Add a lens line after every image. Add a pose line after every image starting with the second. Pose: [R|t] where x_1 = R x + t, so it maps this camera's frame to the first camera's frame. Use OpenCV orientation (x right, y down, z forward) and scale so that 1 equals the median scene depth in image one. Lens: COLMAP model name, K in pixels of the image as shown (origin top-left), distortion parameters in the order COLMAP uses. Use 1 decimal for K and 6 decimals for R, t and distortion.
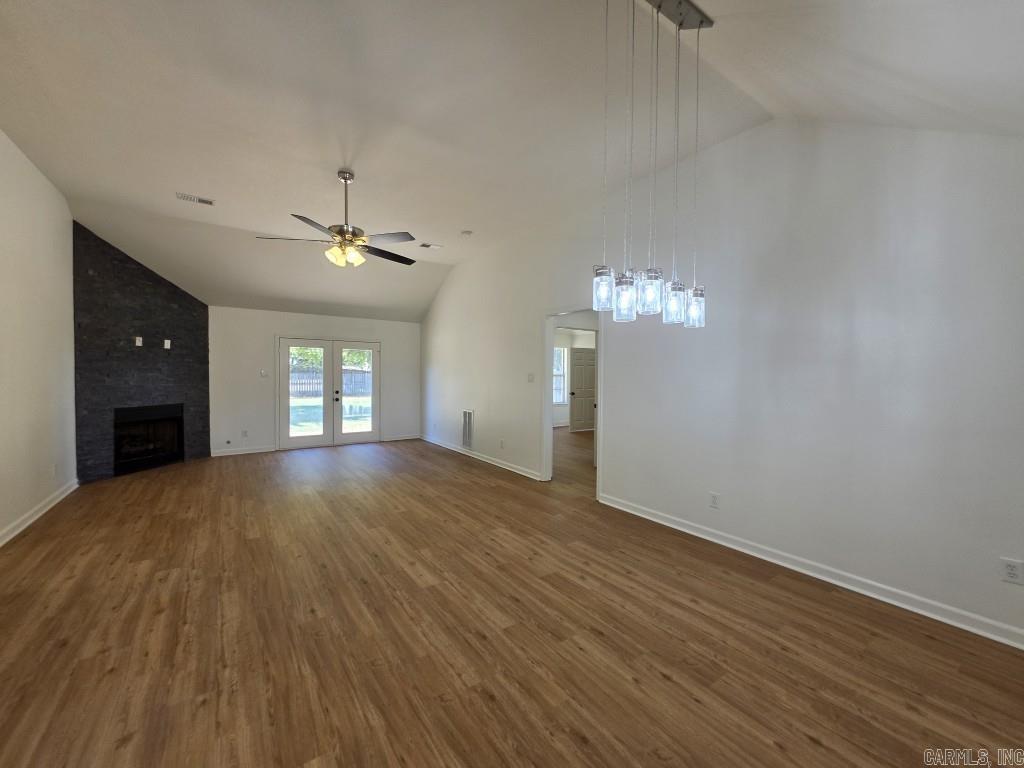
lens RADIAL K [[410.4, 0, 512.0], [0, 410.4, 384.0], [0, 0, 1]] dist [-0.000516, 0.000025]
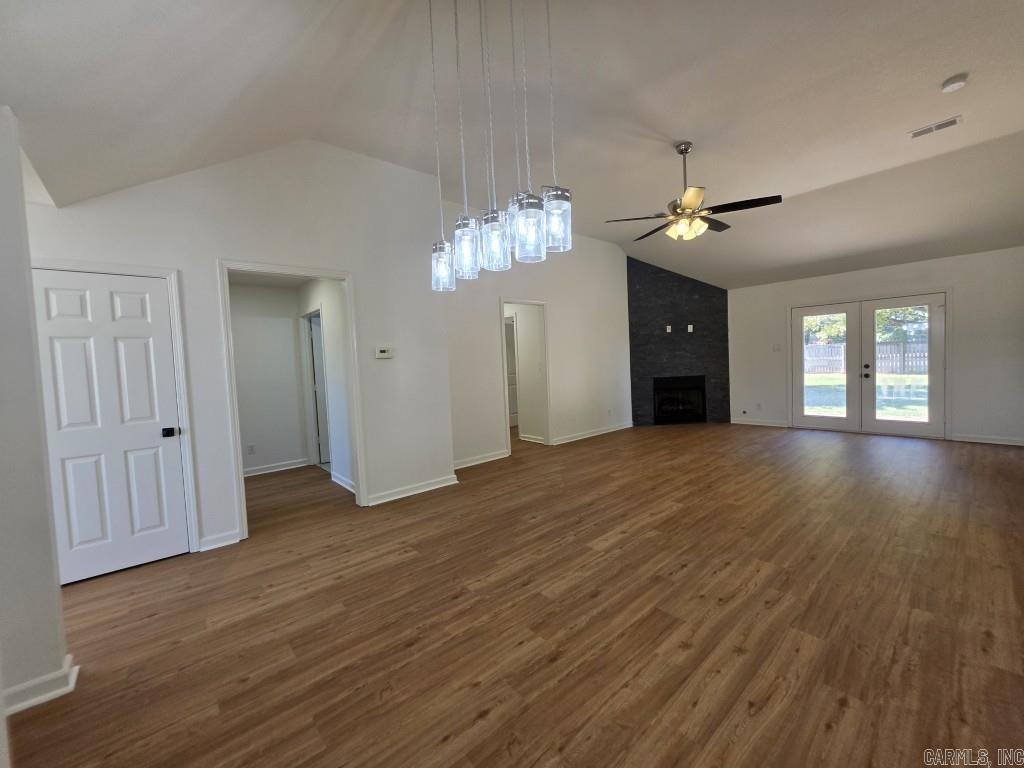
lens RADIAL K [[413.1, 0, 512.6], [0, 413.1, 375.8], [0, 0, 1]] dist [-0.000352, 0.000087]
pose [[0.104791, 0.022503, -0.994240, 0.652402], [0.019288, 0.999510, 0.024656, 0.012527], [0.994307, -0.021761, 0.104306, 0.543914]]
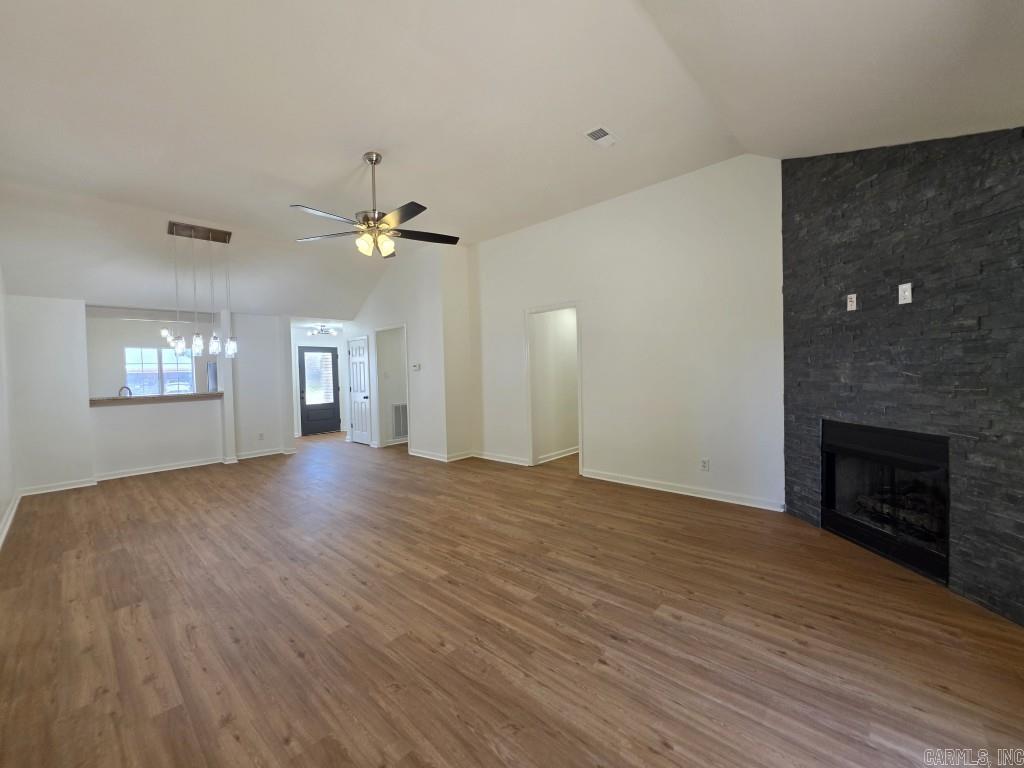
lens RADIAL K [[413.2, 0, 511.2], [0, 413.2, 381.9], [0, 0, 1]] dist [-0.001488, -0.000106]
pose [[-0.976692, 0.022784, -0.213431, -0.578477], [0.012515, 0.998704, 0.049340, -0.052059], [0.214279, 0.045519, -0.975711, 2.314468]]
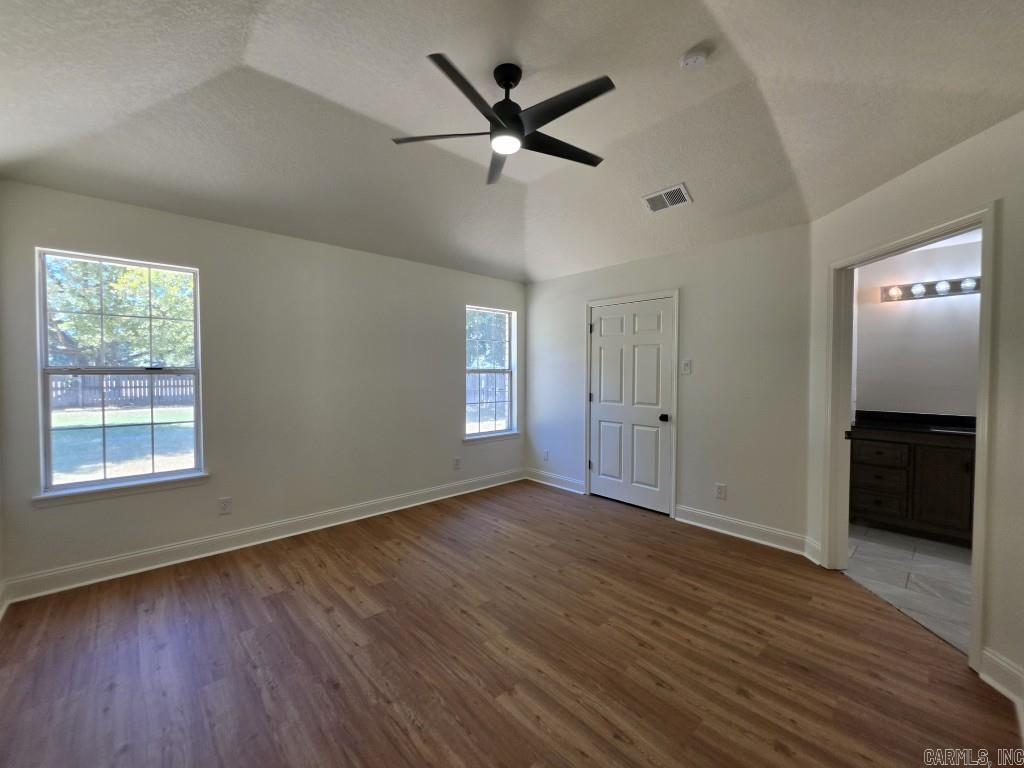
lens RADIAL K [[413.2, 0, 511.2], [0, 413.2, 381.9], [0, 0, 1]] dist [-0.001488, -0.000106]
pose [[-0.986164, -0.009973, -0.165472, 0.310981], [-0.018218, 0.998663, 0.048385, -0.004429], [0.164768, 0.050730, -0.985027, 0.937463]]
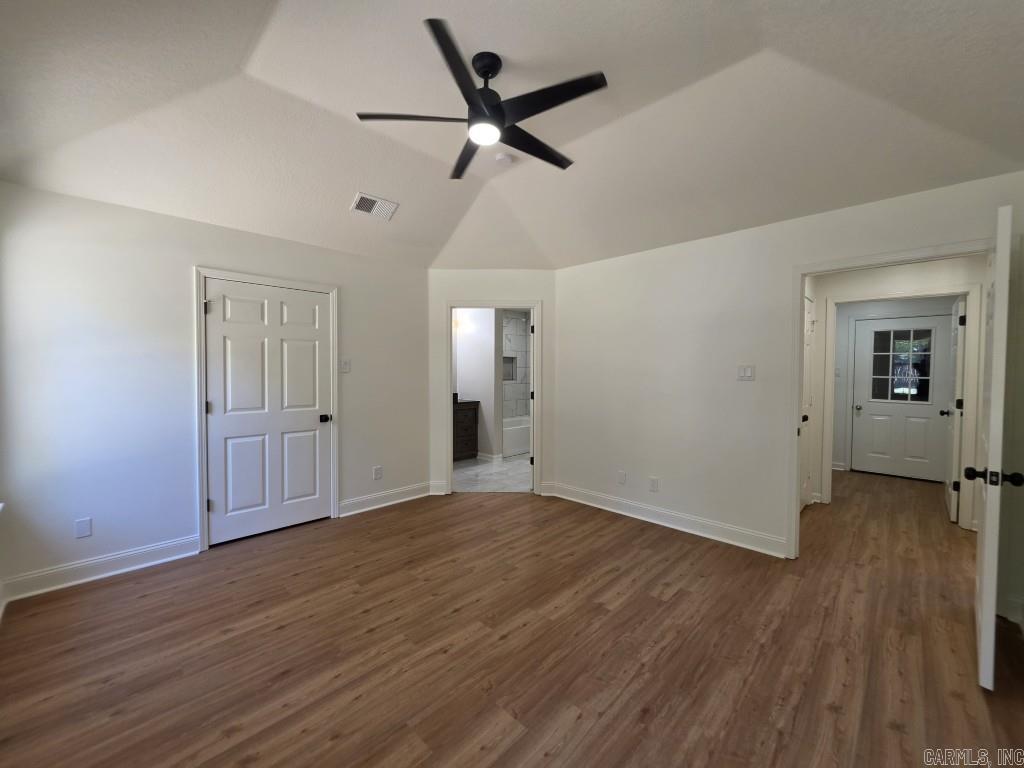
lens RADIAL K [[413.2, 0, 511.2], [0, 413.2, 381.9], [0, 0, 1]] dist [-0.001488, -0.000106]
pose [[0.220995, 0.017180, -0.975124, 0.863490], [-0.026141, 0.999590, 0.011687, 0.019108], [0.974925, 0.022908, 0.221353, 0.147745]]
